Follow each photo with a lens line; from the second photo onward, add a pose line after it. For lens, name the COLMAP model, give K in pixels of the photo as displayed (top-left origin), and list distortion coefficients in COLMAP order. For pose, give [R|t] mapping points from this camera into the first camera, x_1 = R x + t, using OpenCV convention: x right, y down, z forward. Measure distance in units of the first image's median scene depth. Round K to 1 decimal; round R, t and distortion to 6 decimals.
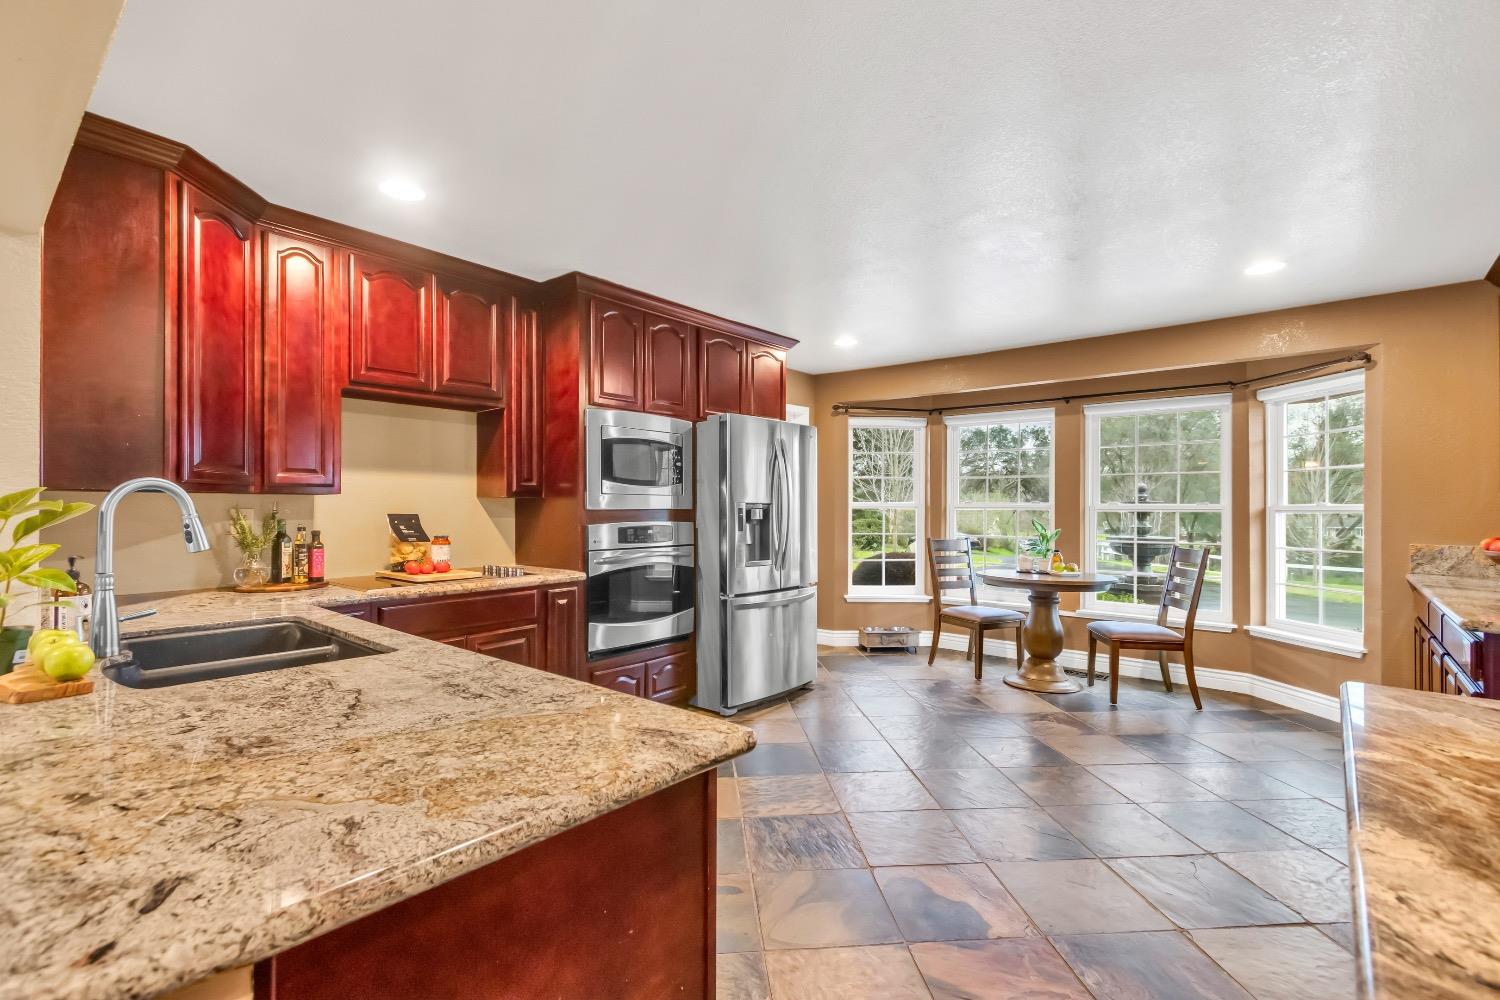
lens RADIAL K [[666.4, 0, 750.0], [0, 666.4, 500.0], [0, 0, 1]] dist [0.009903, -0.000178]
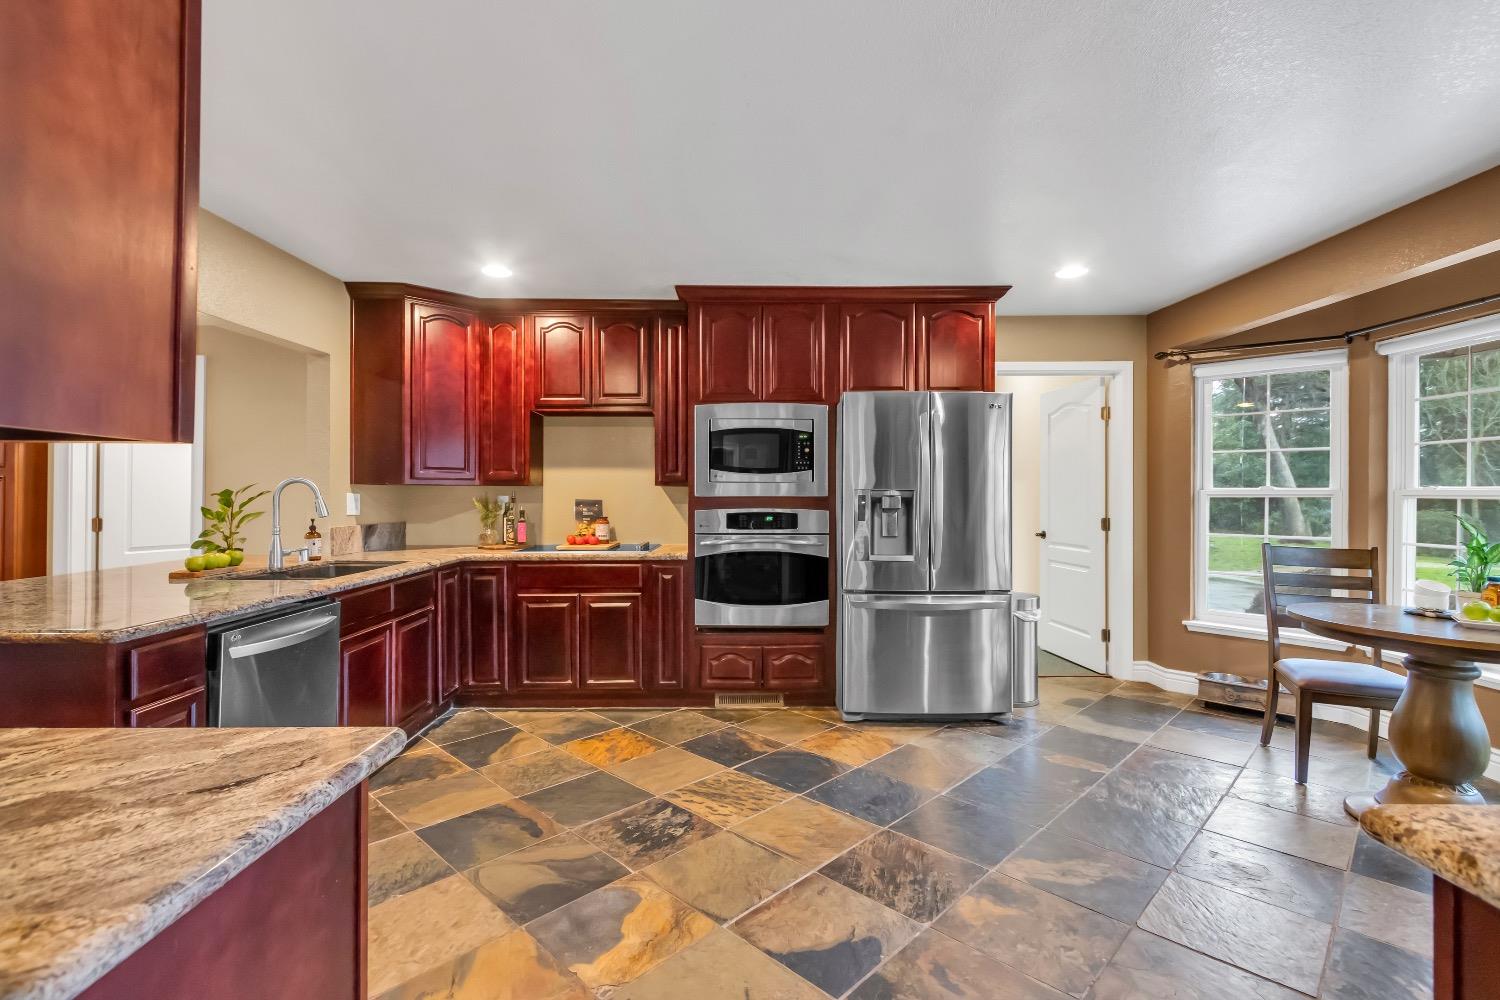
lens RADIAL K [[680.8, 0, 748.0], [0, 680.8, 498.9], [0, 0, 1]] dist [0.007146, -0.000592]
pose [[0.664500, 0.004326, -0.747276, 0.540070], [0.005722, 0.999924, 0.010876, 0.004990], [0.747267, -0.011503, 0.664425, 0.258276]]
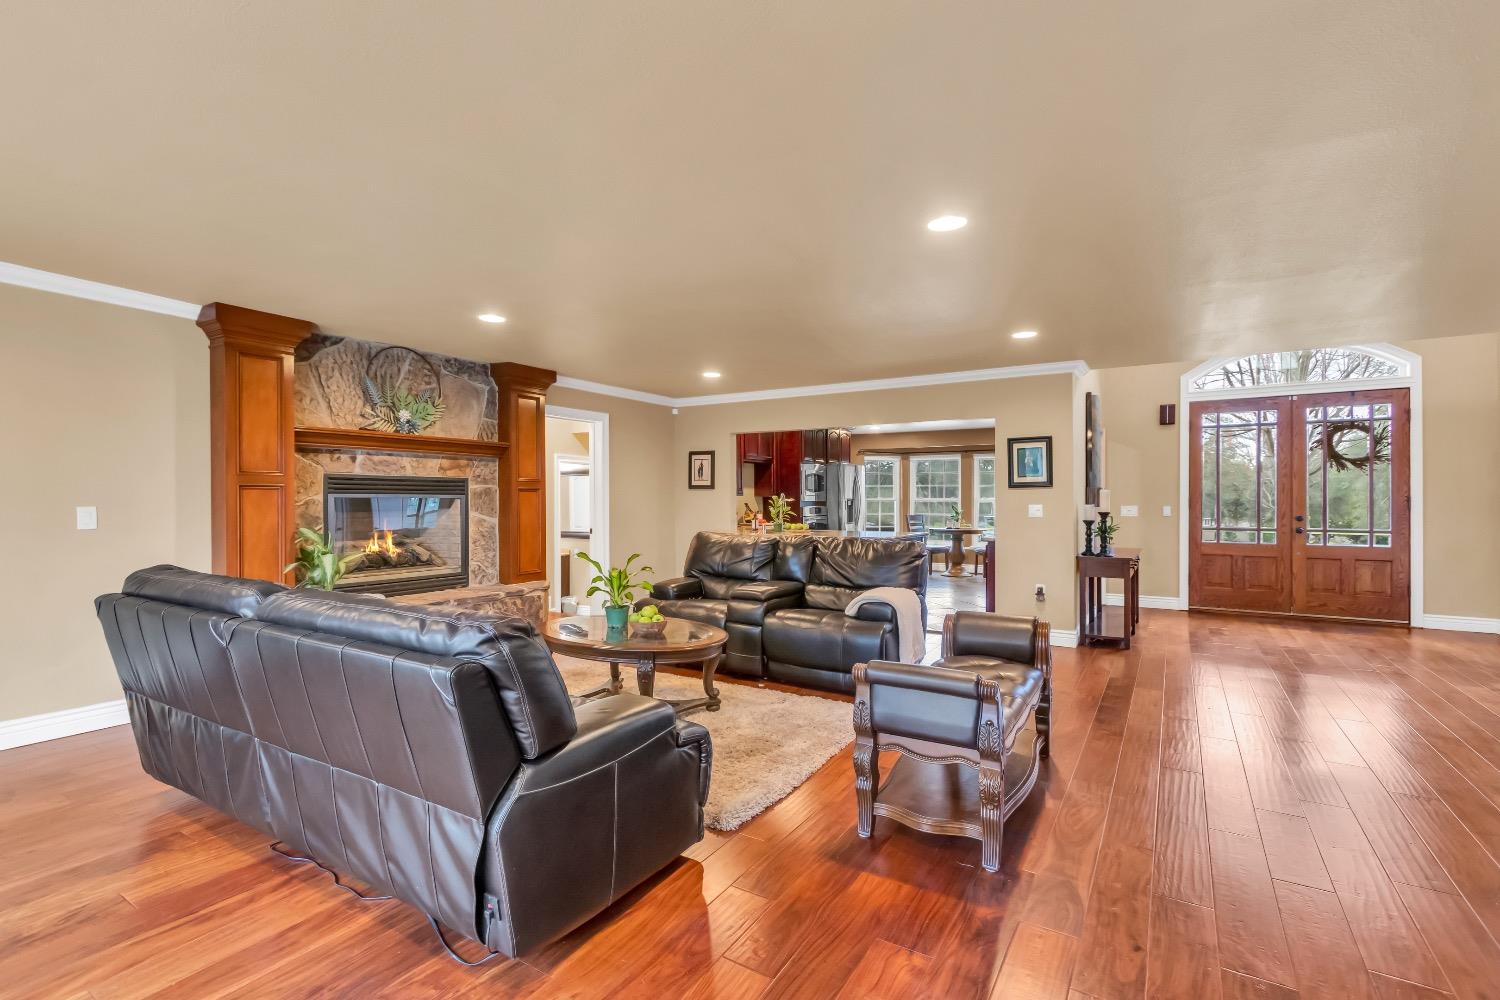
lens RADIAL K [[680.8, 0, 748.0], [0, 680.8, 498.9], [0, 0, 1]] dist [0.007146, -0.000592]
pose [[0.988684, -0.002601, 0.149989, -0.718784], [0.002044, 0.999990, 0.003868, -0.004595], [-0.149997, -0.003517, 0.988680, -1.398463]]
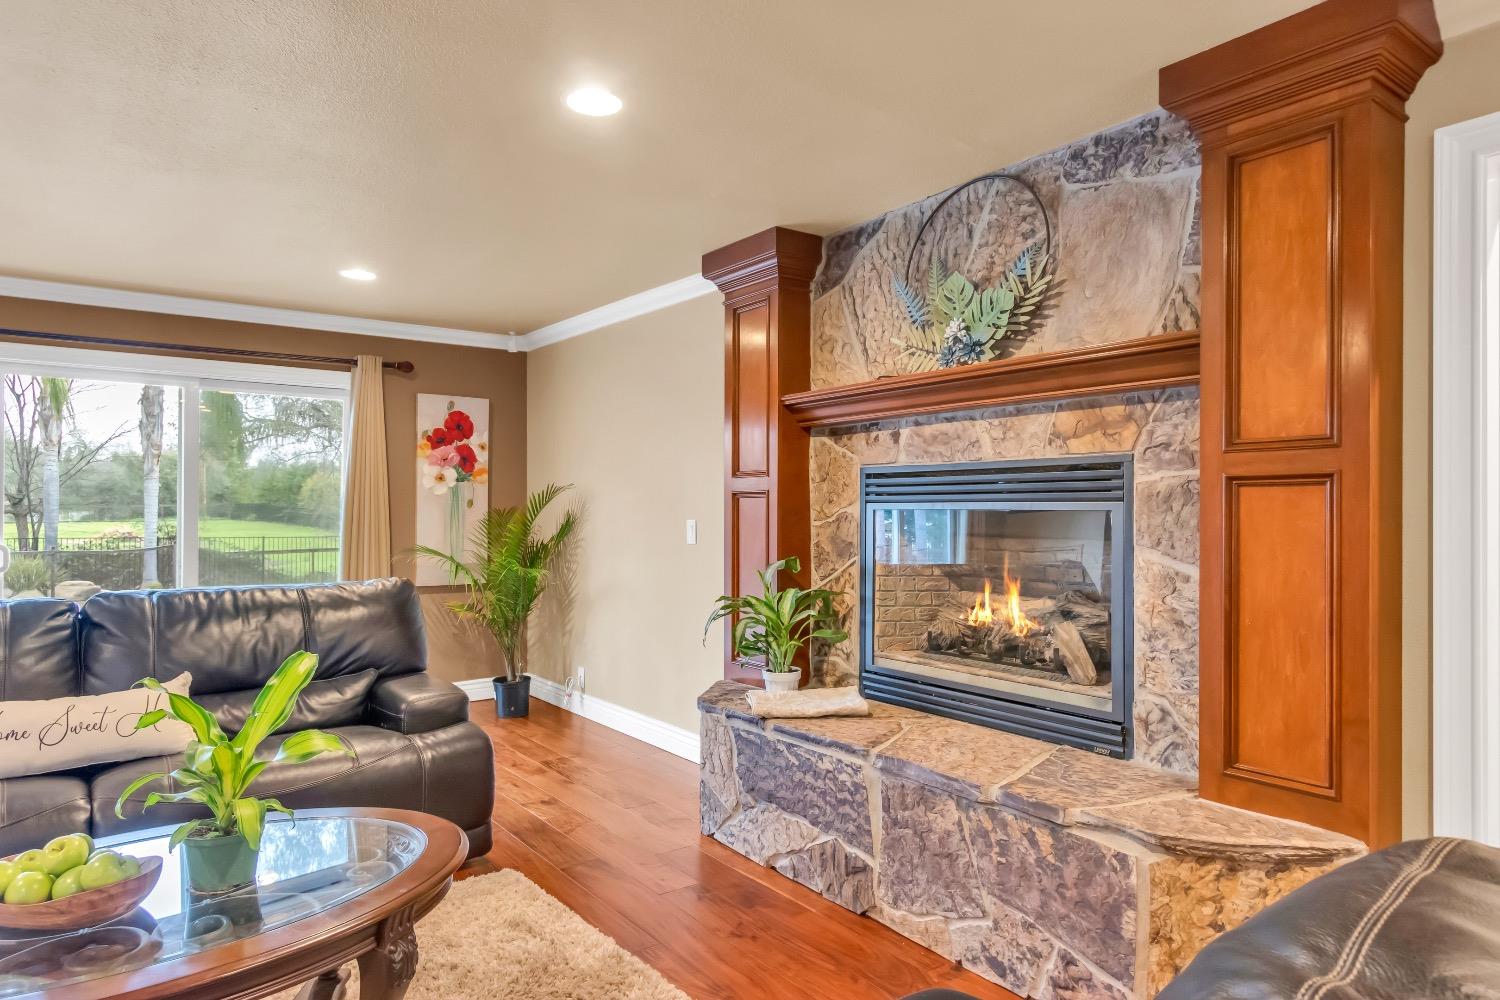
lens RADIAL K [[901.5, 0, 750.0], [0, 901.5, 500.0], [0, 0, 1]] dist [0.018947, -0.000367]
pose [[-0.218115, -0.011210, -0.975859, -0.383746], [0.004885, 0.999909, -0.012578, -0.002539], [0.975911, -0.007511, -0.218040, -0.105240]]
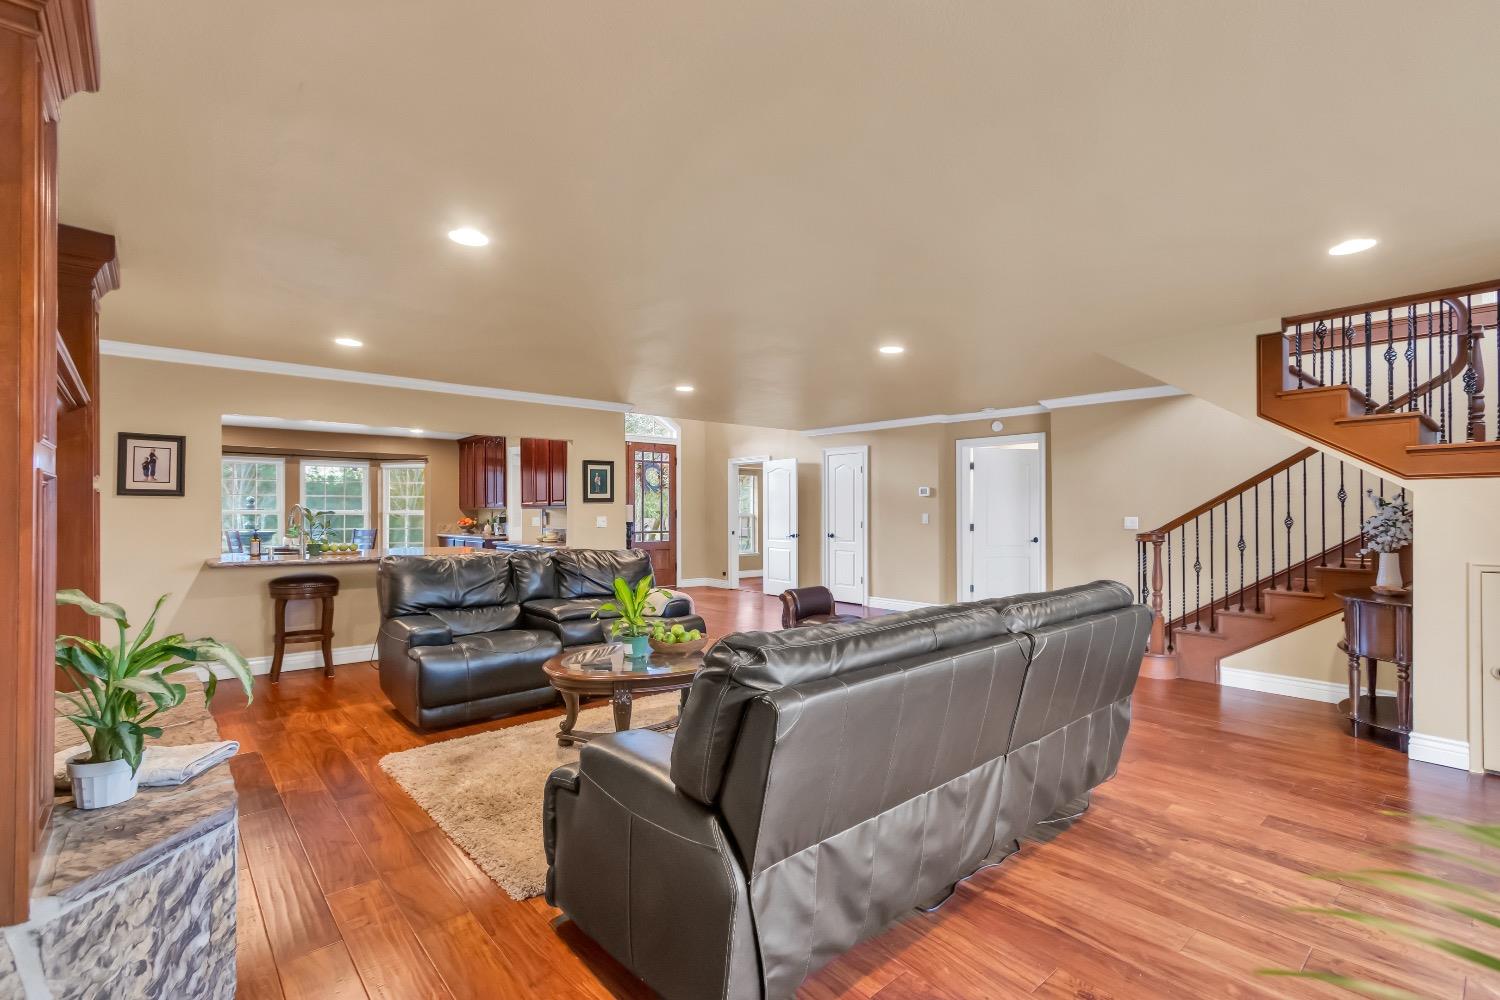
lens RADIAL K [[677.6, 0, 750.0], [0, 677.6, 500.0], [0, 0, 1]] dist [-0.017283, -0.000088]
pose [[0.138839, 0.013809, 0.990219, -1.554188], [-0.004744, 0.999901, -0.013279, -0.006541], [-0.990304, -0.002854, 0.138891, -0.696810]]
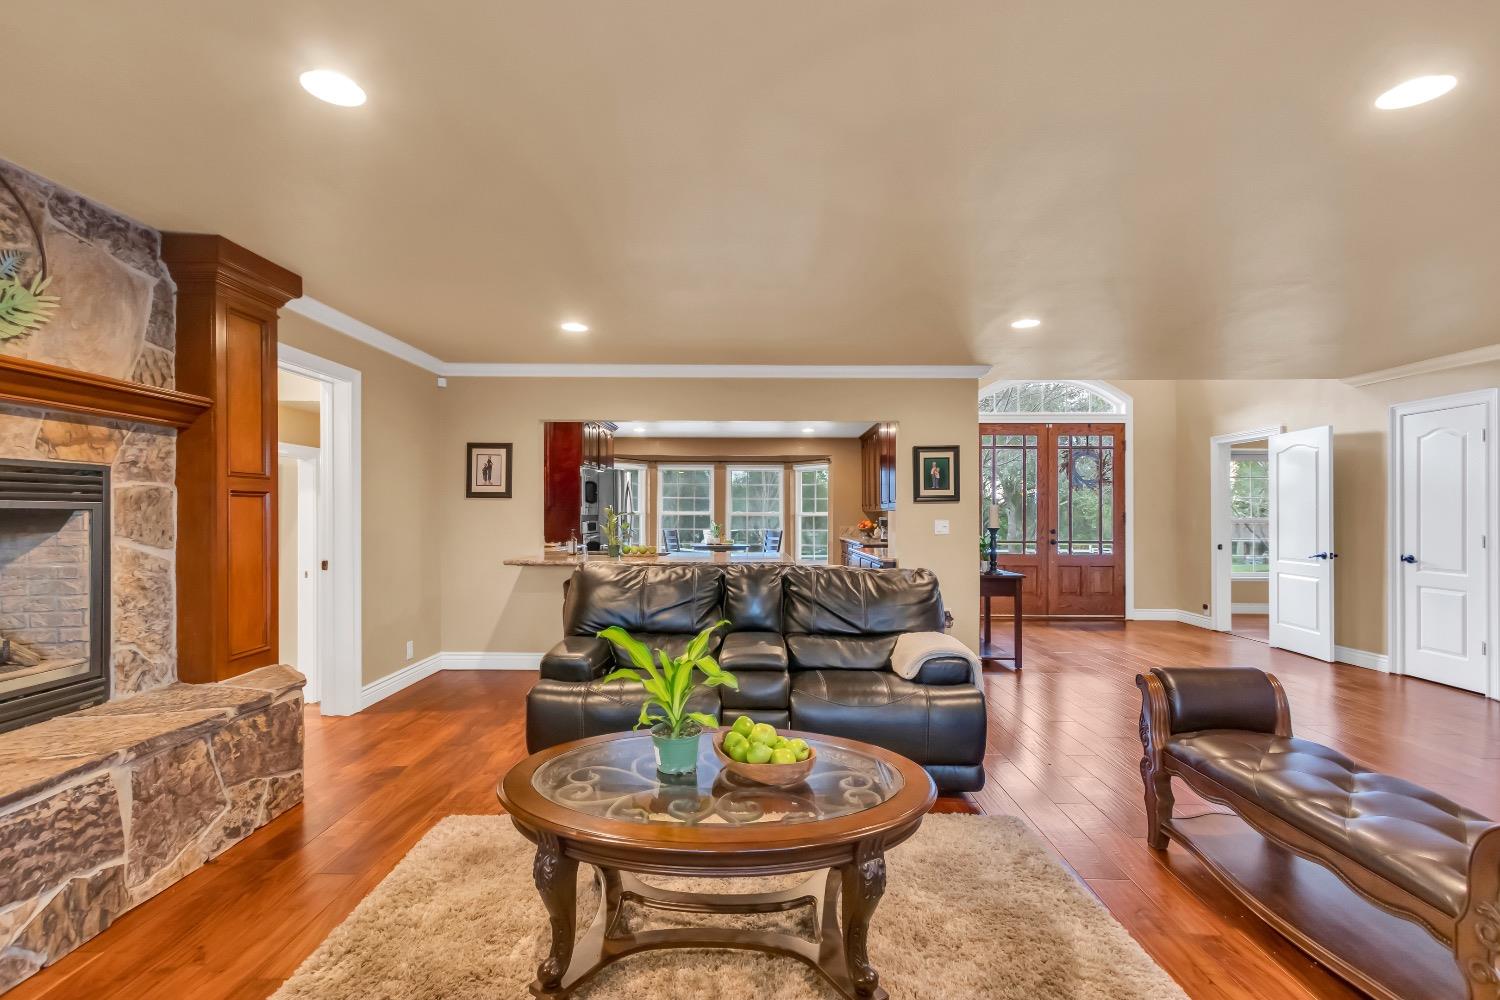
lens RADIAL K [[679.0, 0, 750.1], [0, 679.0, 508.1], [0, 0, 1]] dist [0.006572, -0.000728]
pose [[0.764889, 0.005061, 0.644142, -1.018040], [-0.005138, 0.999985, -0.001756, -0.004946], [-0.644141, -0.001967, 0.764904, -0.837025]]
